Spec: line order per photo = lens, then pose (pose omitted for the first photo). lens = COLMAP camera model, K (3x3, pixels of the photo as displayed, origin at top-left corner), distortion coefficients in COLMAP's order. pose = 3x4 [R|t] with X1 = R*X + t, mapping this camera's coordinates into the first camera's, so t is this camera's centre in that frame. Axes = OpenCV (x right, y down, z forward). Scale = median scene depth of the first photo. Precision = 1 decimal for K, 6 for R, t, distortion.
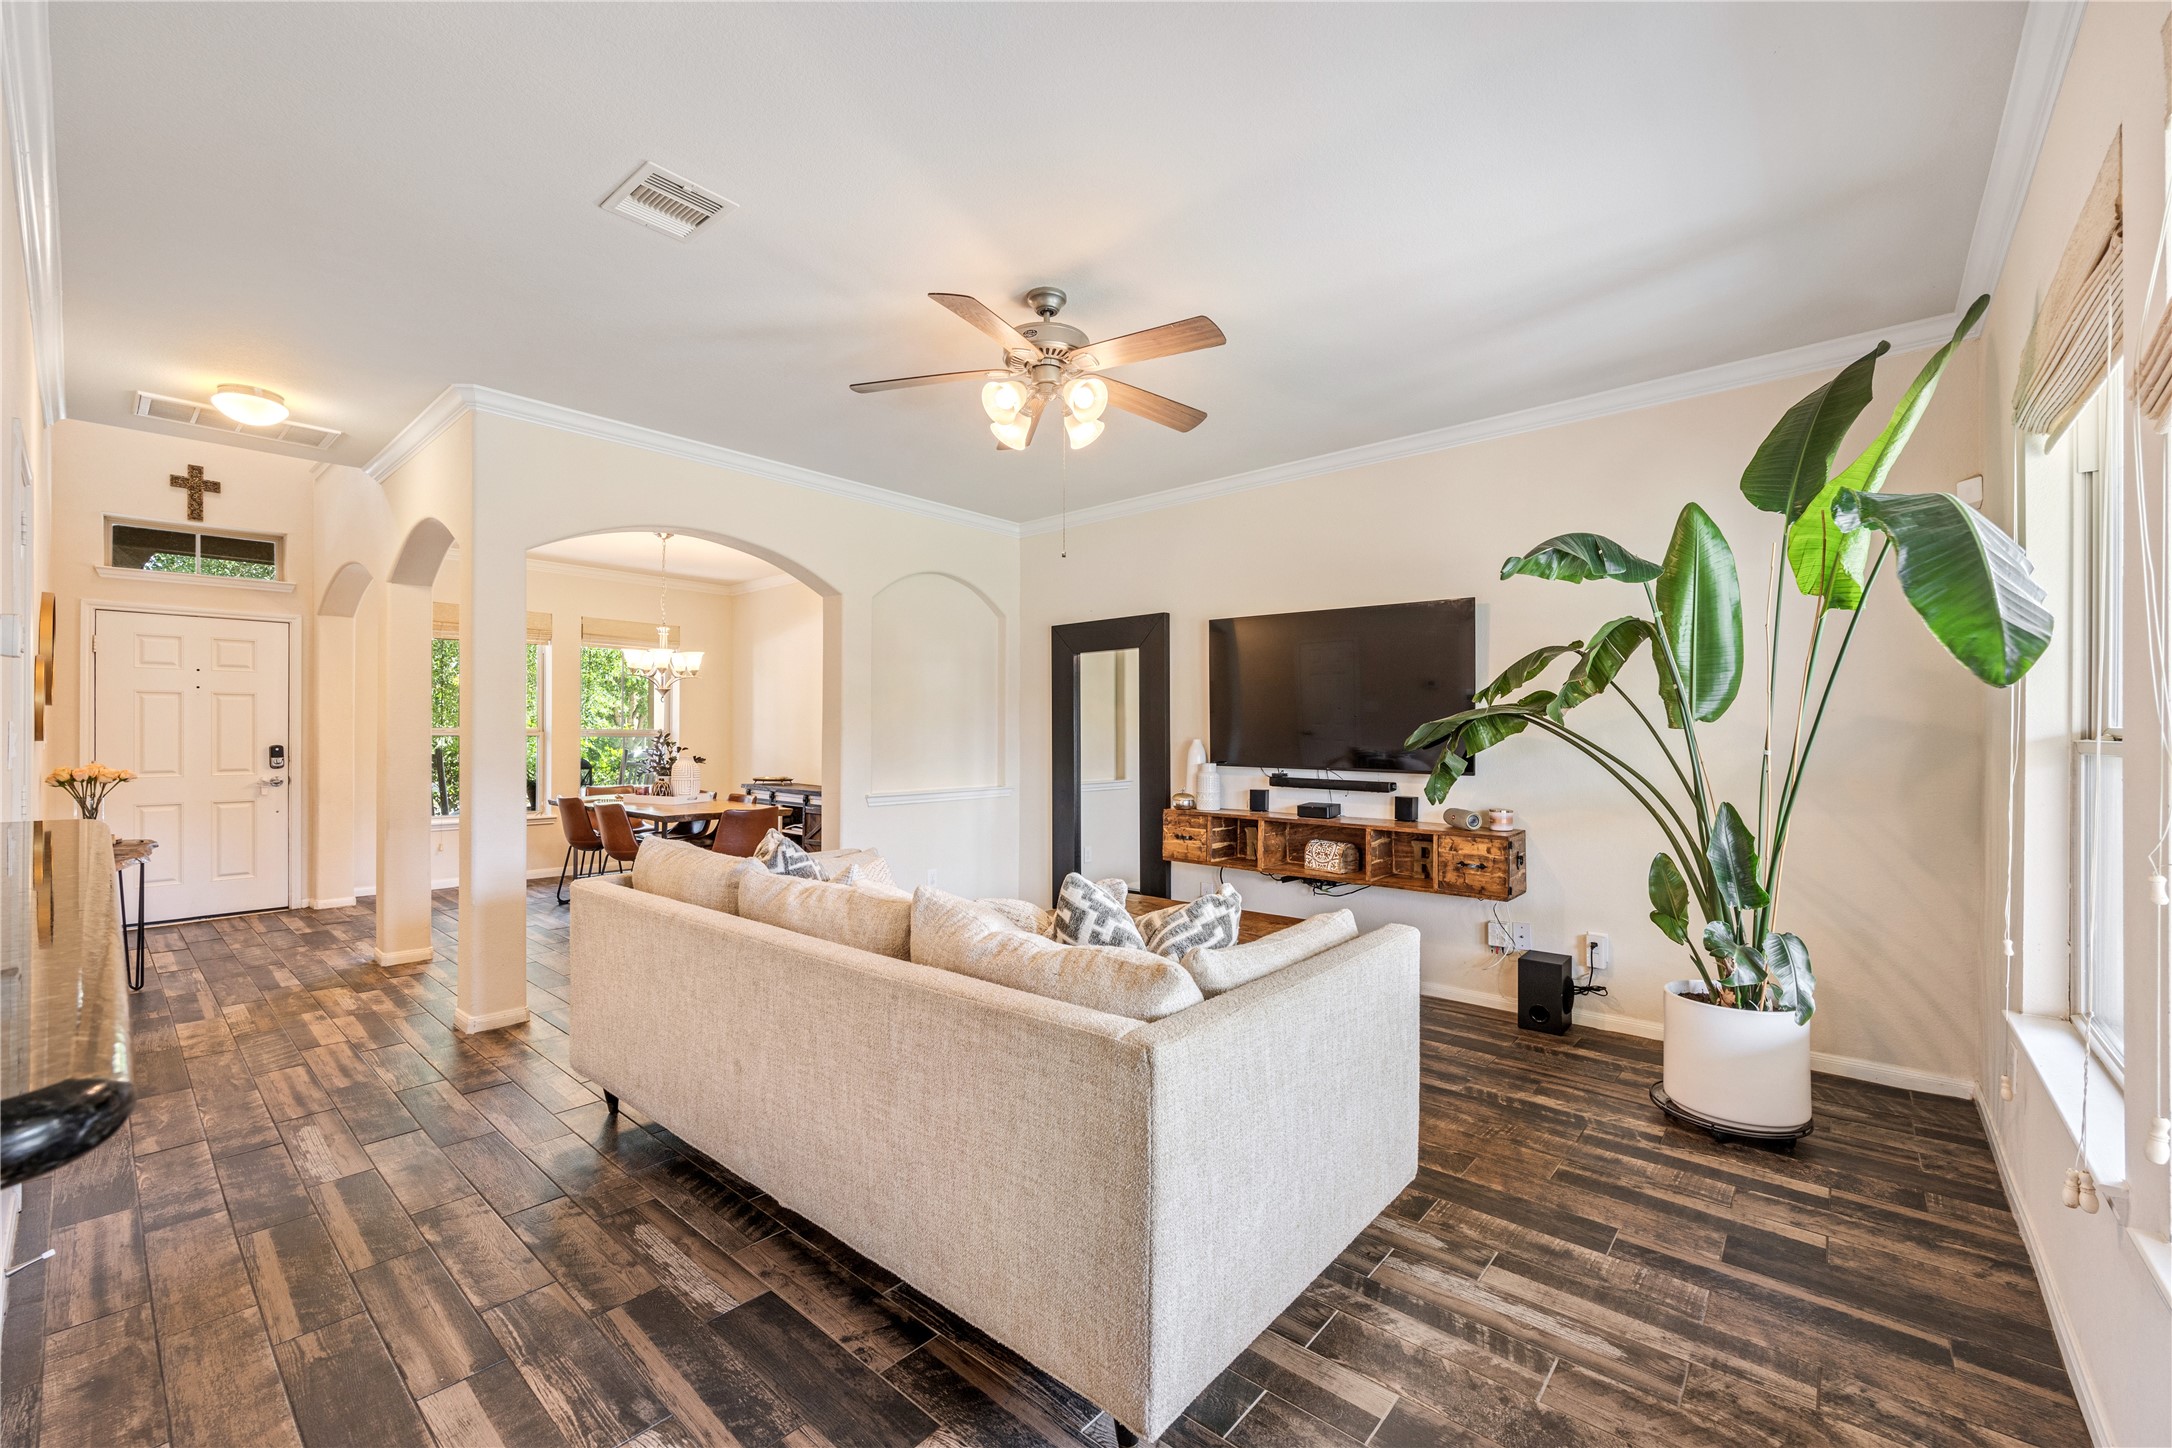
lens RADIAL K [[874.2, 0, 1083.6], [0, 874.2, 733.0], [0, 0, 1]] dist [-0.004416, -0.000197]
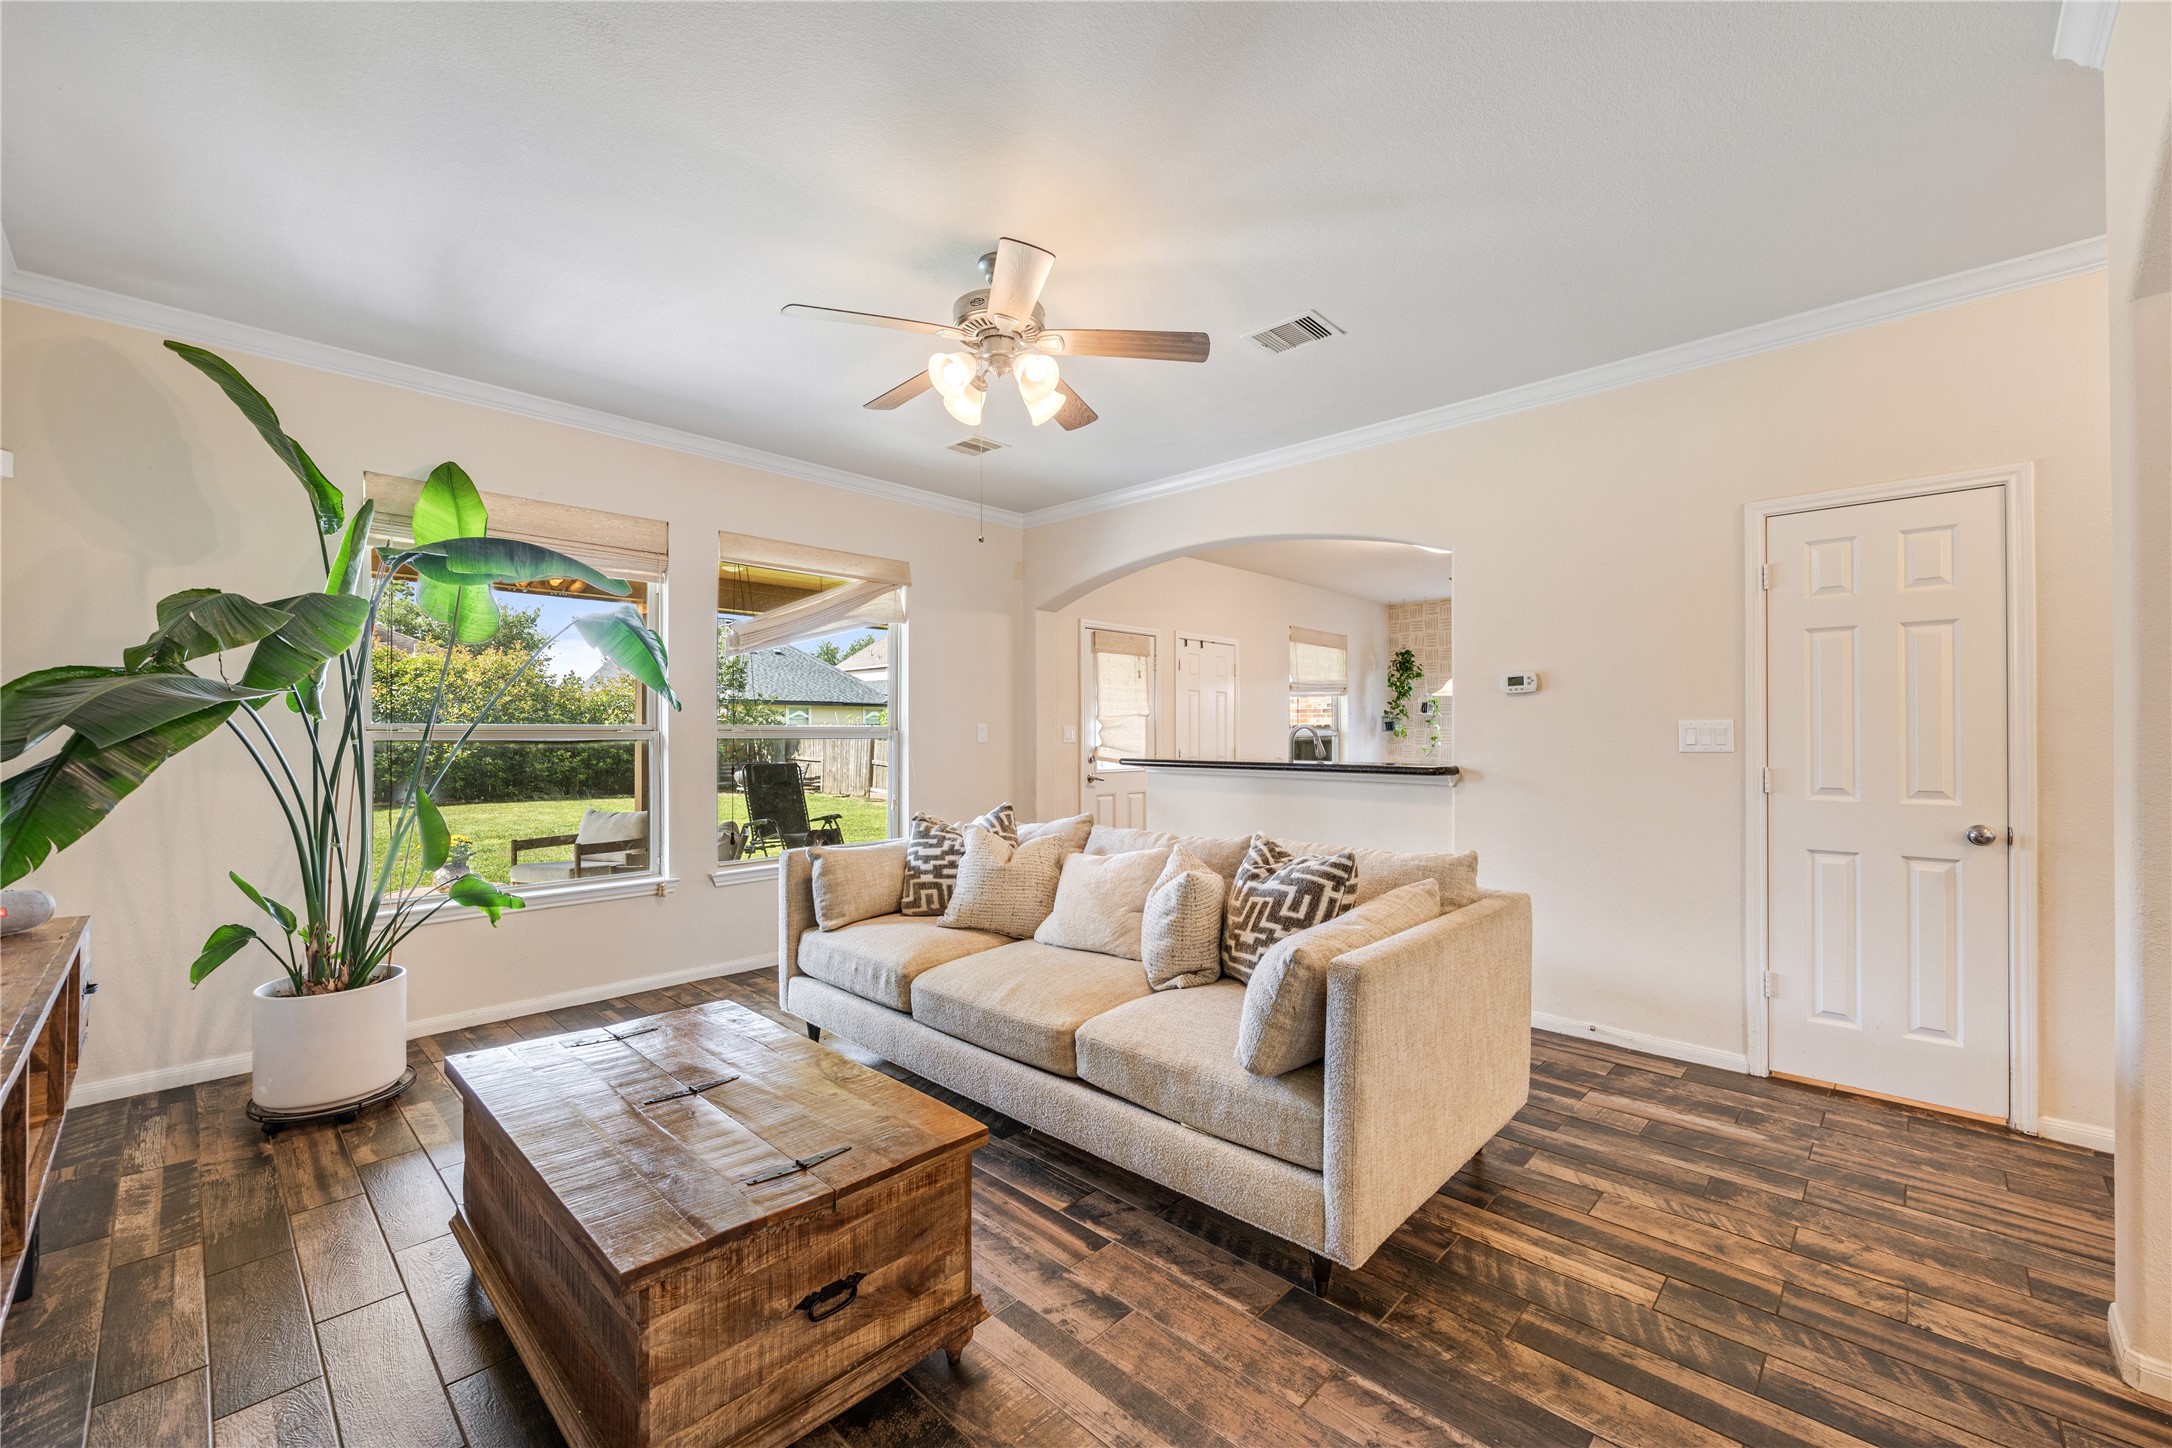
lens RADIAL K [[874.2, 0, 1085.2], [0, 874.2, 719.6], [0, 0, 1]] dist [-0.004416, -0.000197]
pose [[-0.998930, -0.001220, 0.046237, -0.167744], [-0.002127, 0.999806, -0.019569, 0.010865], [-0.046204, -0.019647, -0.998739, 1.797874]]
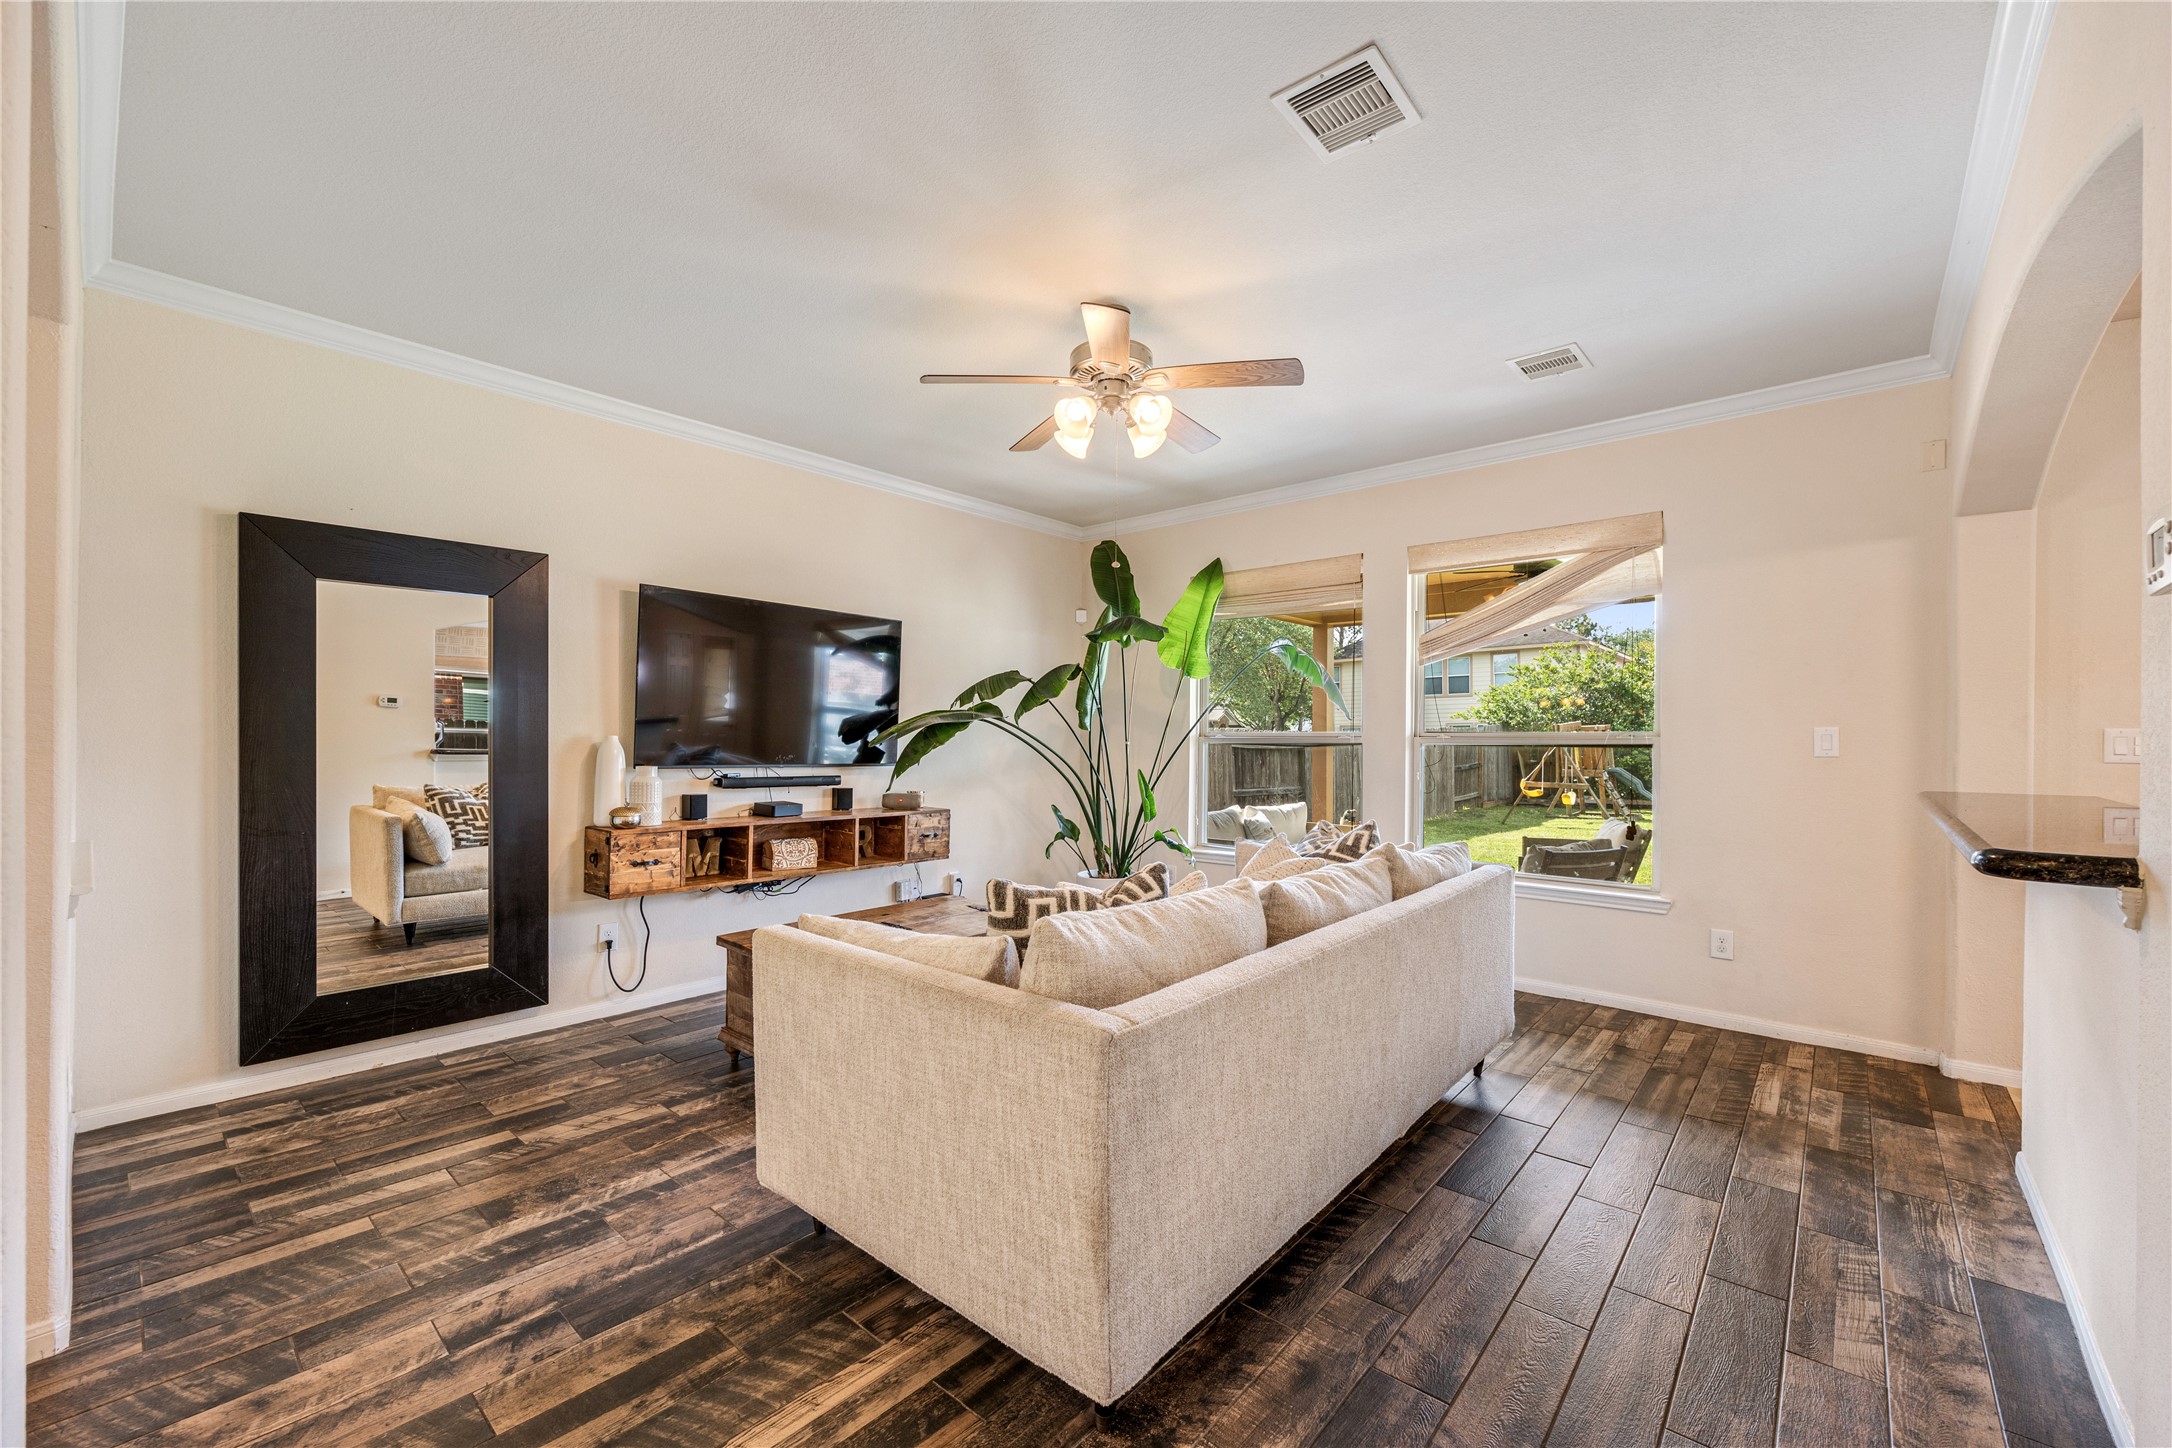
lens RADIAL K [[874.2, 0, 1088.8], [0, 874.2, 735.1], [0, 0, 1]] dist [-0.004416, -0.000197]
pose [[-0.000884, -0.001997, 0.999998, -1.011978], [-0.009472, 0.999953, 0.001989, 0.002039], [-0.999955, -0.009470, -0.000903, 0.950867]]
